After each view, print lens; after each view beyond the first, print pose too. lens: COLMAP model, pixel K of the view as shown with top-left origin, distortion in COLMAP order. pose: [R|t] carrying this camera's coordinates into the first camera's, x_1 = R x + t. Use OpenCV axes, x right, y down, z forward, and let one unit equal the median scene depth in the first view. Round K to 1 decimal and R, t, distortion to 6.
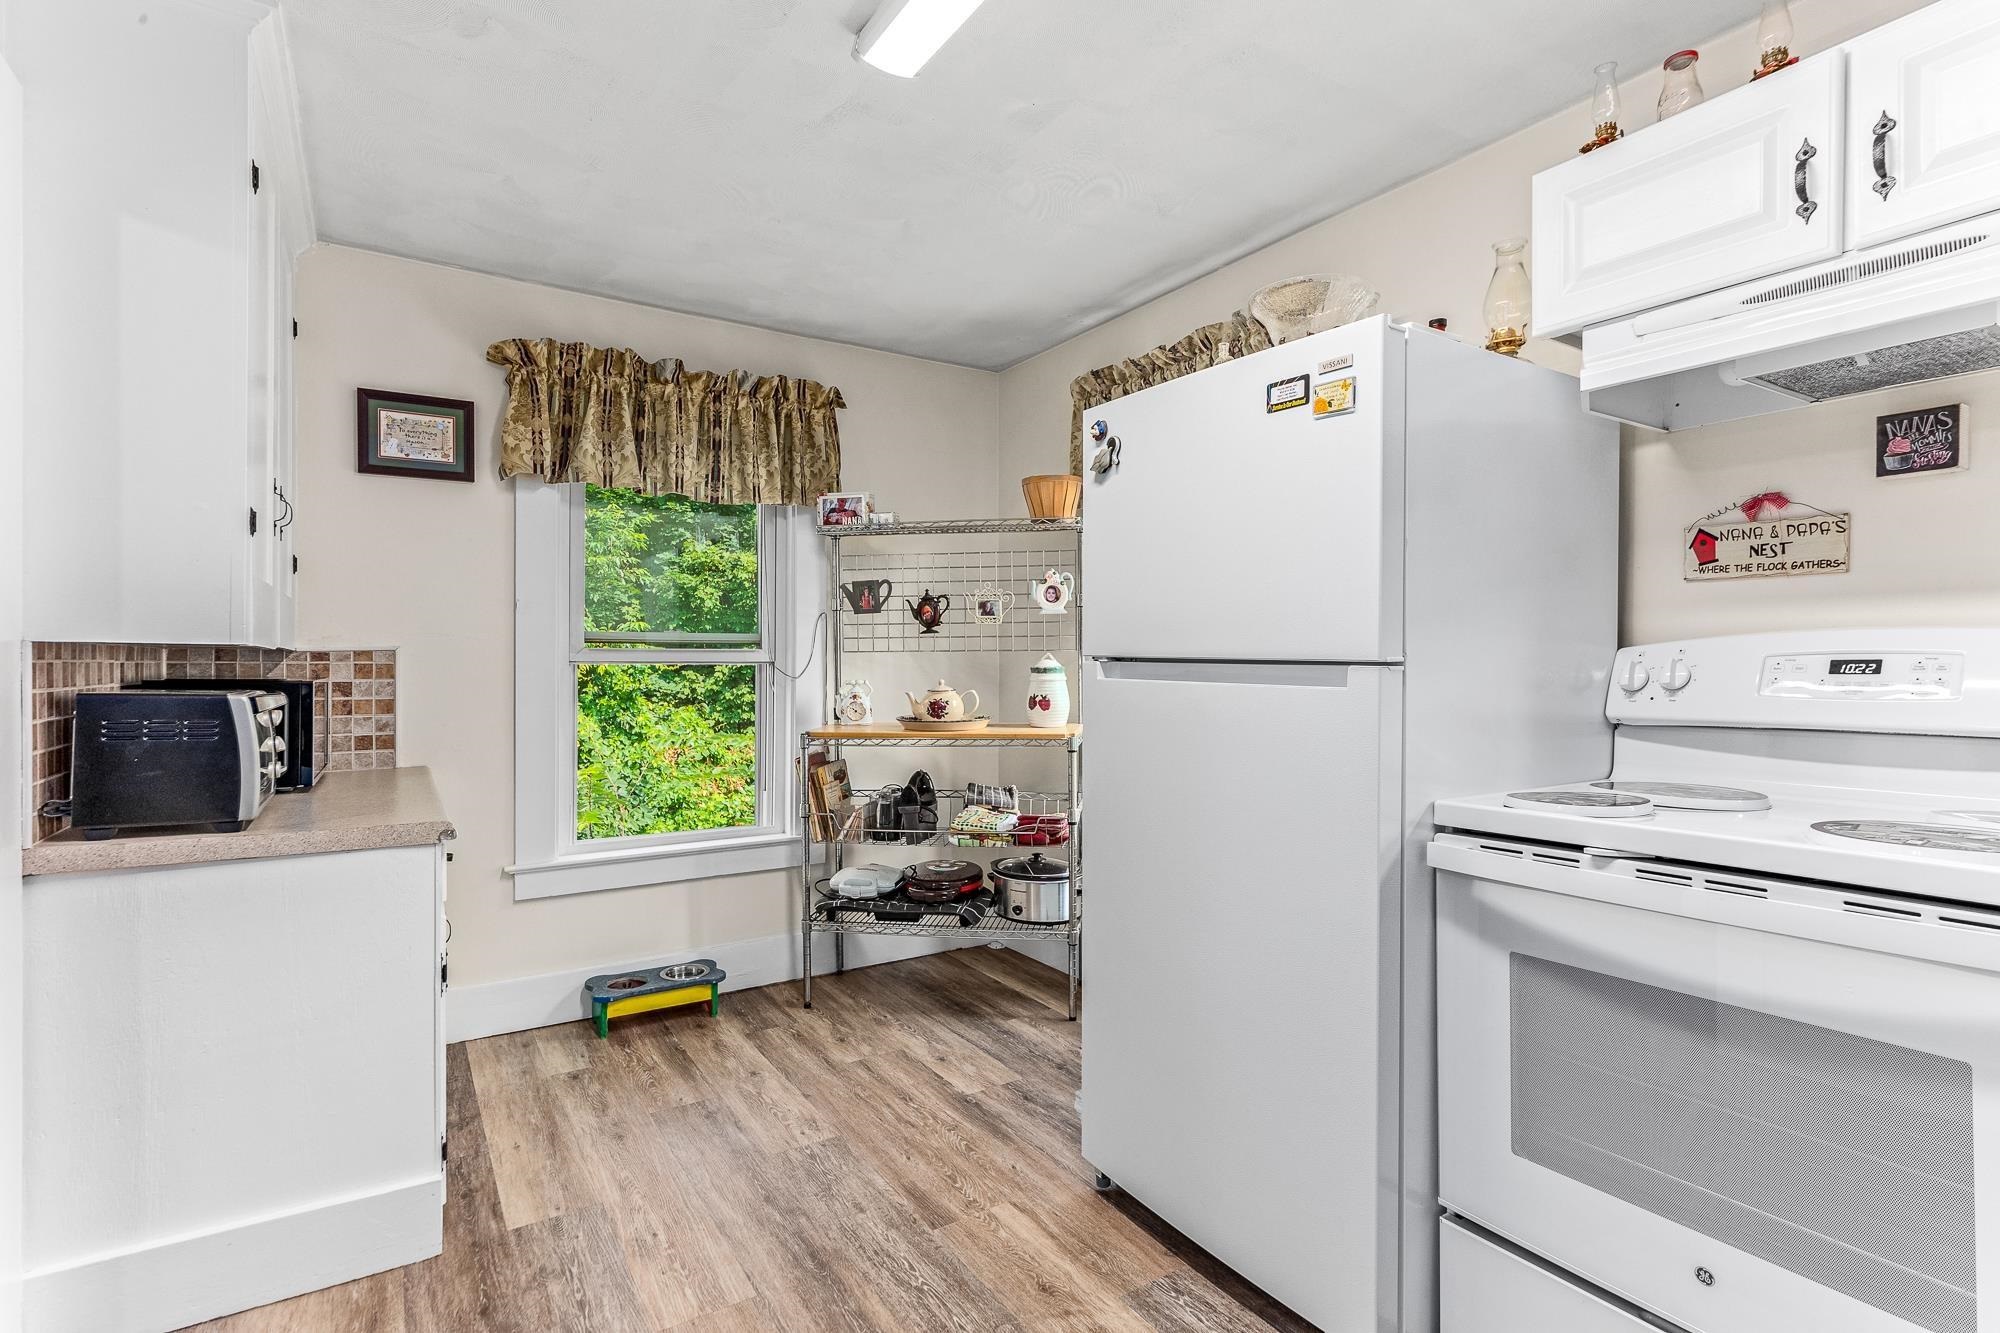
lens RADIAL K [[976.4, 0, 1000.0], [0, 976.4, 666.5], [0, 0, 1]] dist [-0.002334, -0.000373]
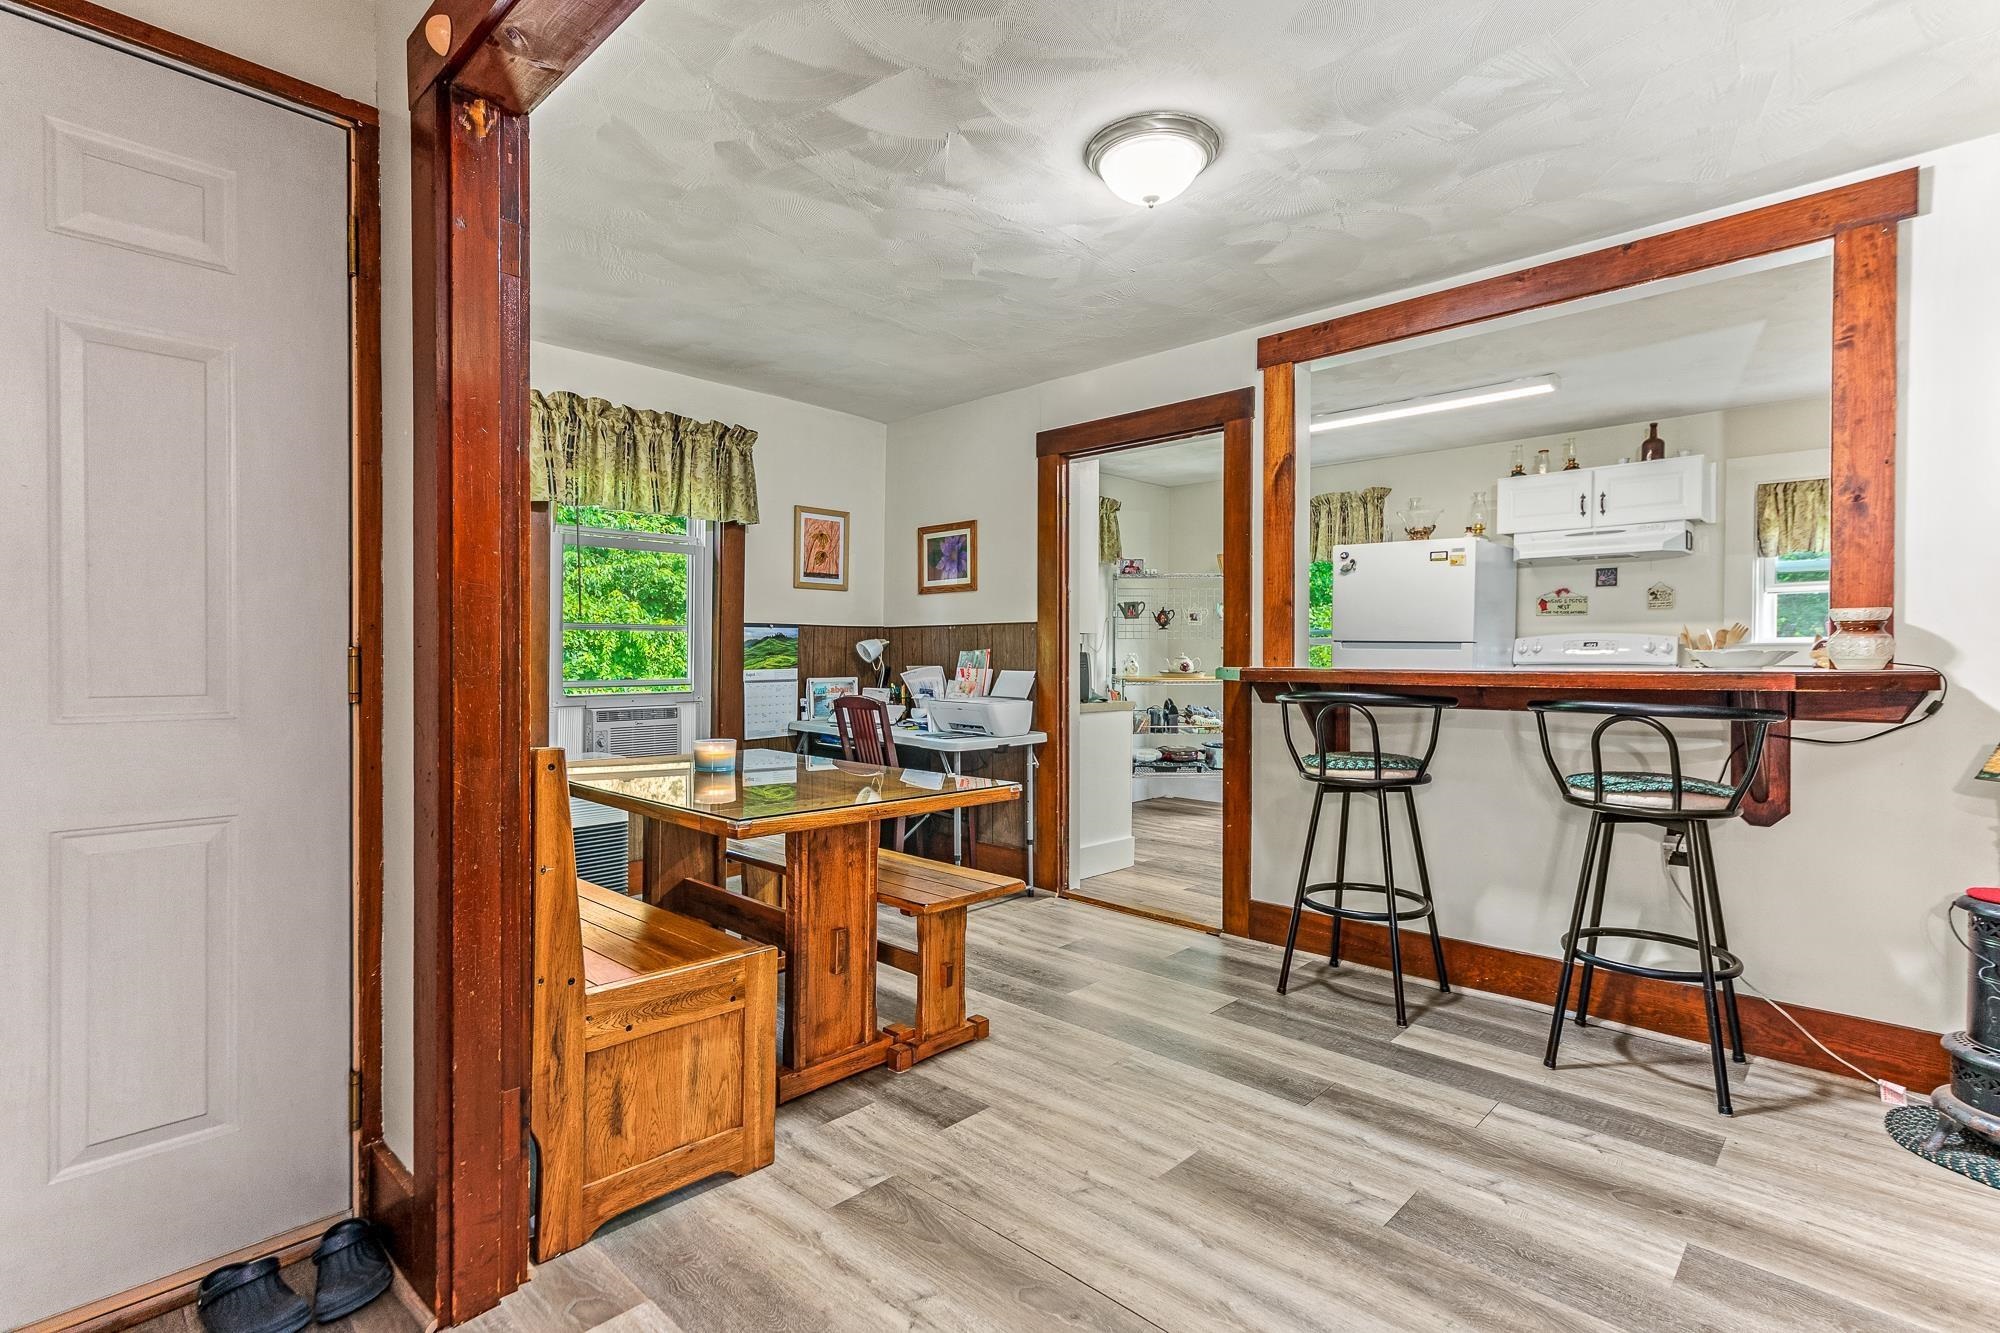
lens RADIAL K [[936.9, 0, 1000.0], [0, 936.9, 666.5], [0, 0, 1]] dist [0.003583, 0.000188]
pose [[0.972964, -0.000704, 0.230955, -1.384721], [-0.001805, 0.999942, 0.010649, 0.034797], [-0.230949, -0.010778, 0.972906, -1.255148]]
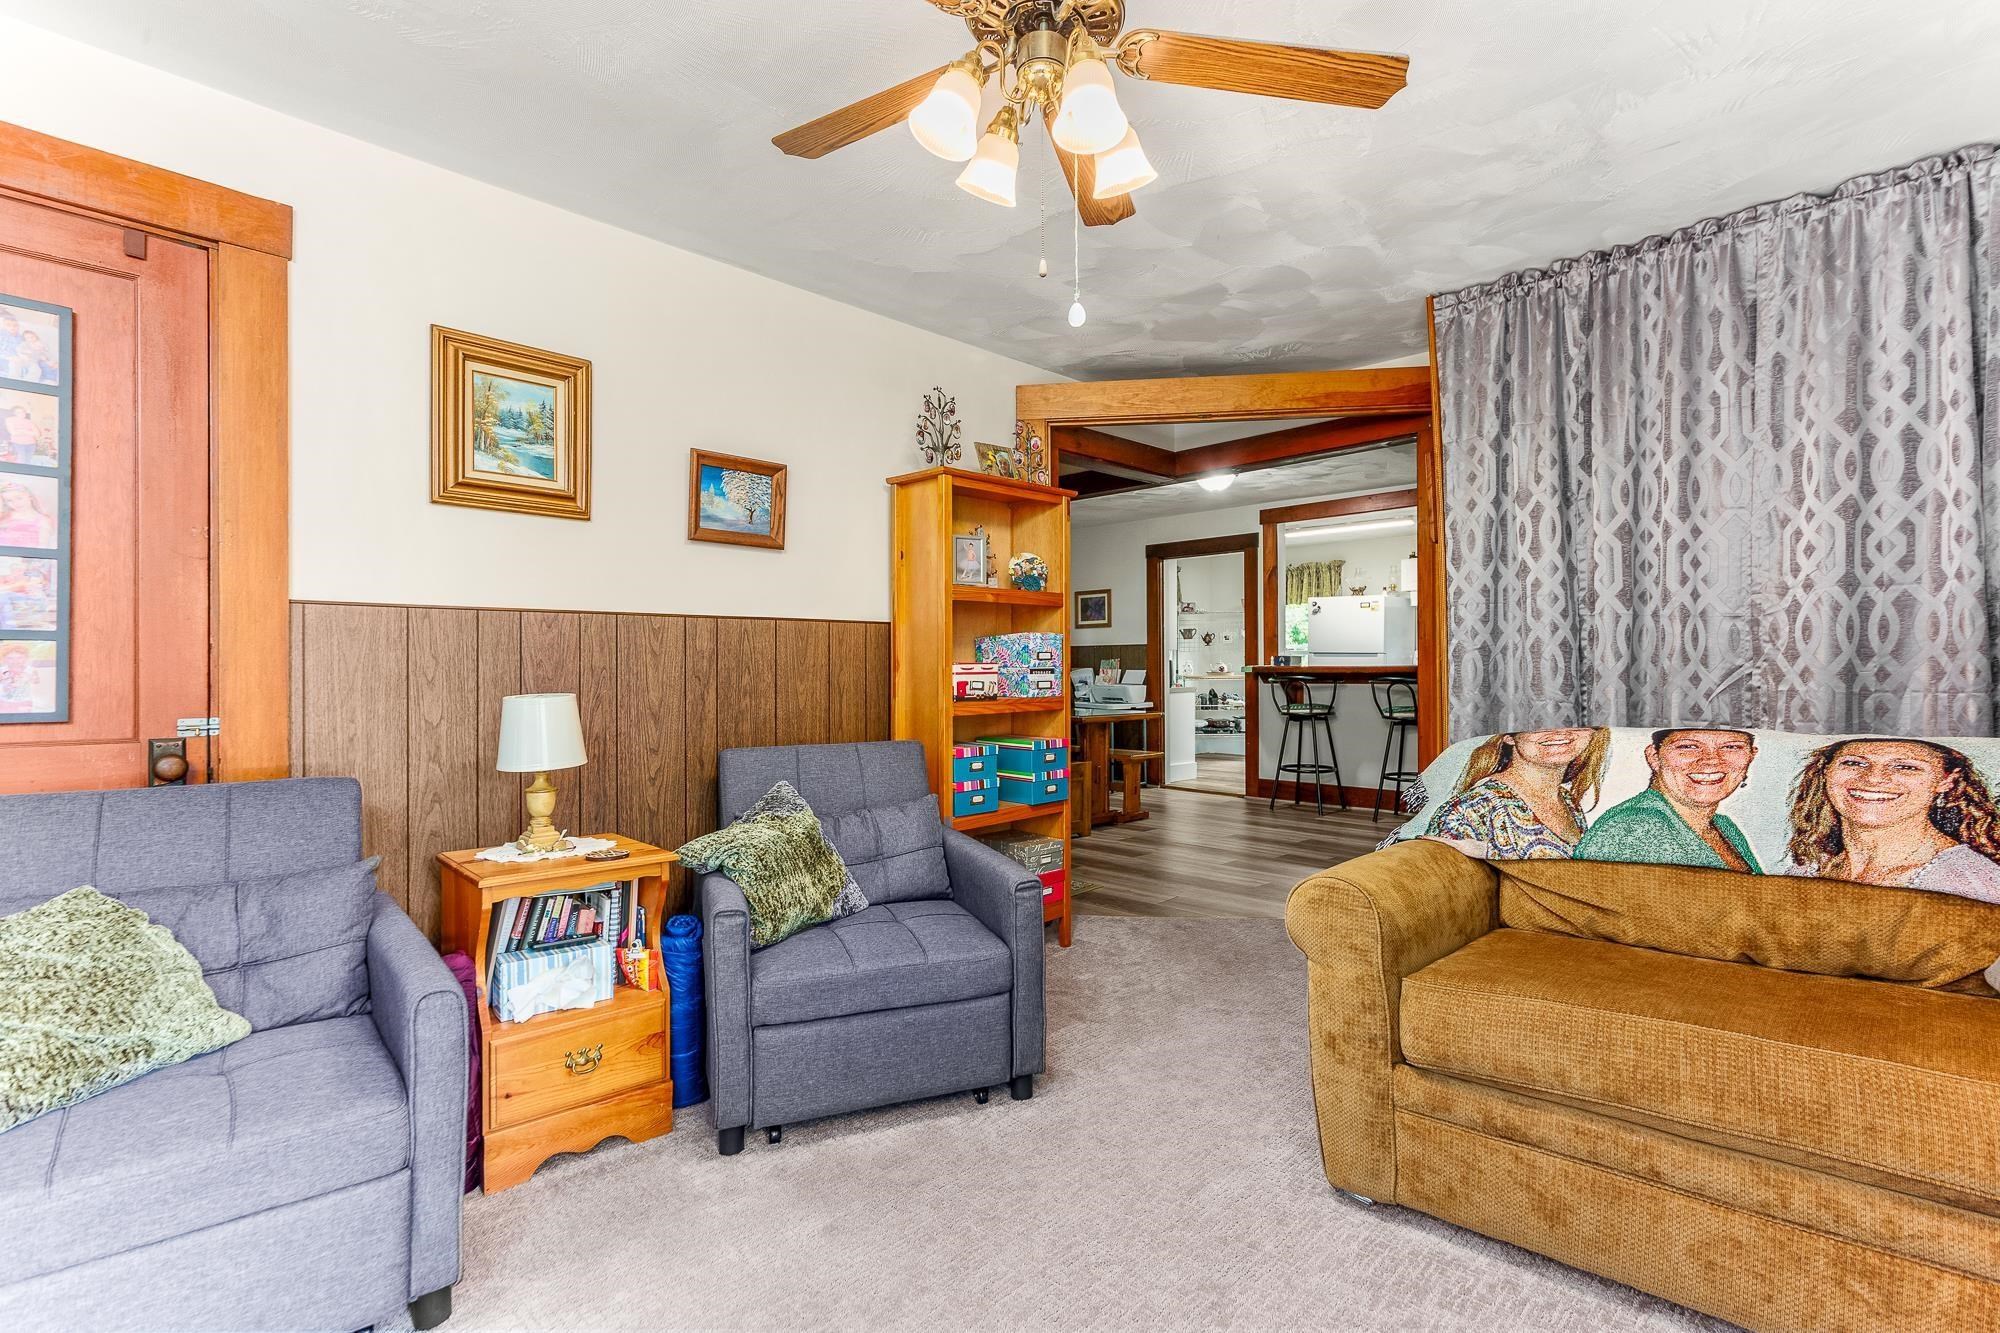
lens RADIAL K [[940.0, 0, 1014.8], [0, 940.0, 658.5], [0, 0, 1]] dist [-0.000277, 0.000072]
pose [[0.974869, -0.001008, 0.222777, -2.263146], [0.002555, 0.999975, -0.006655, 0.042788], [-0.222764, 0.007056, 0.974847, -3.016016]]
